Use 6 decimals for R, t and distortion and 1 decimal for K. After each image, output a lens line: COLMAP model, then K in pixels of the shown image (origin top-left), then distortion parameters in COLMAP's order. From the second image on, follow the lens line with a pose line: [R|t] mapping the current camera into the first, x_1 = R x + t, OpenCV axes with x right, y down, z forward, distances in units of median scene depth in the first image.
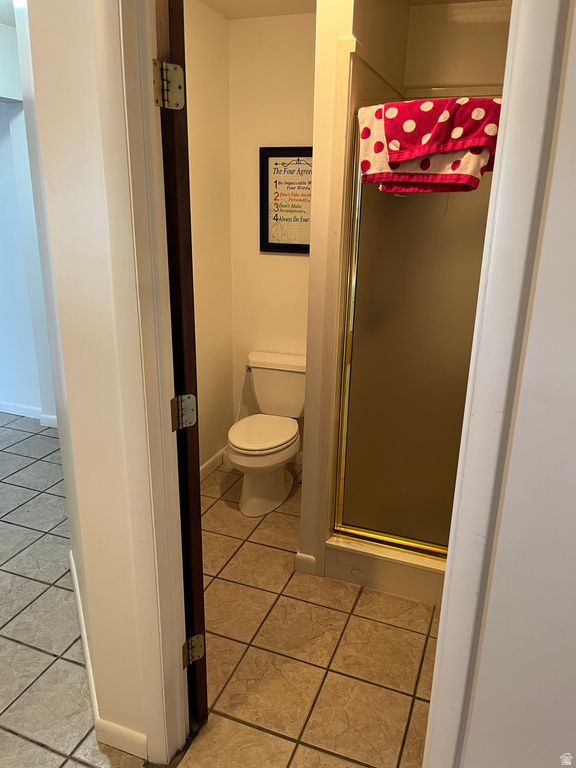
lens RADIAL K [[580.9, 0, 291.1], [0, 580.9, 389.1], [0, 0, 1]] dist [0.065917, -0.100561]
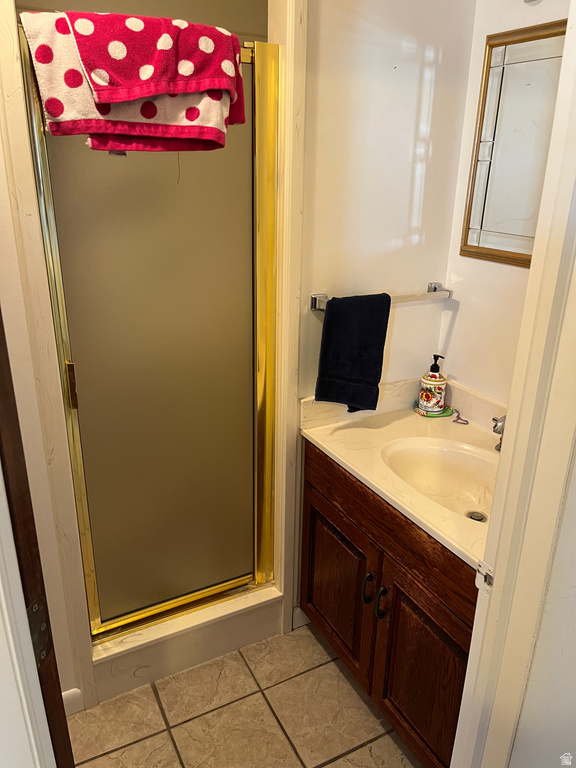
lens RADIAL K [[580.9, 0, 291.1], [0, 580.9, 389.1], [0, 0, 1]] dist [0.065917, -0.100561]
pose [[0.657438, -0.274034, 0.701912, -0.225054], [0.237134, 0.959438, 0.152466, -0.119780], [-0.715222, 0.066210, 0.695754, 0.380005]]
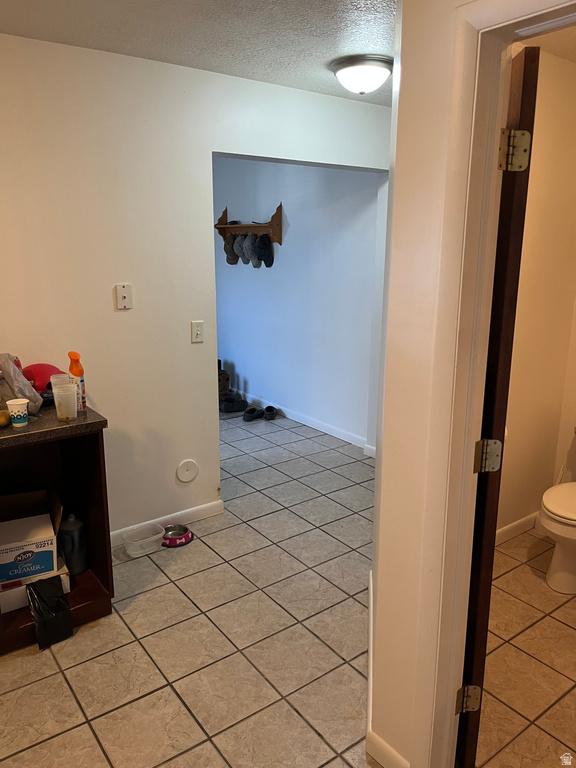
lens RADIAL K [[580.9, 0, 291.1], [0, 580.9, 389.1], [0, 0, 1]] dist [0.065917, -0.100561]
pose [[0.846133, 0.107399, -0.522039, 0.054154], [-0.152336, 0.987359, -0.043781, 0.024182], [0.510737, 0.116570, 0.851797, -0.073673]]
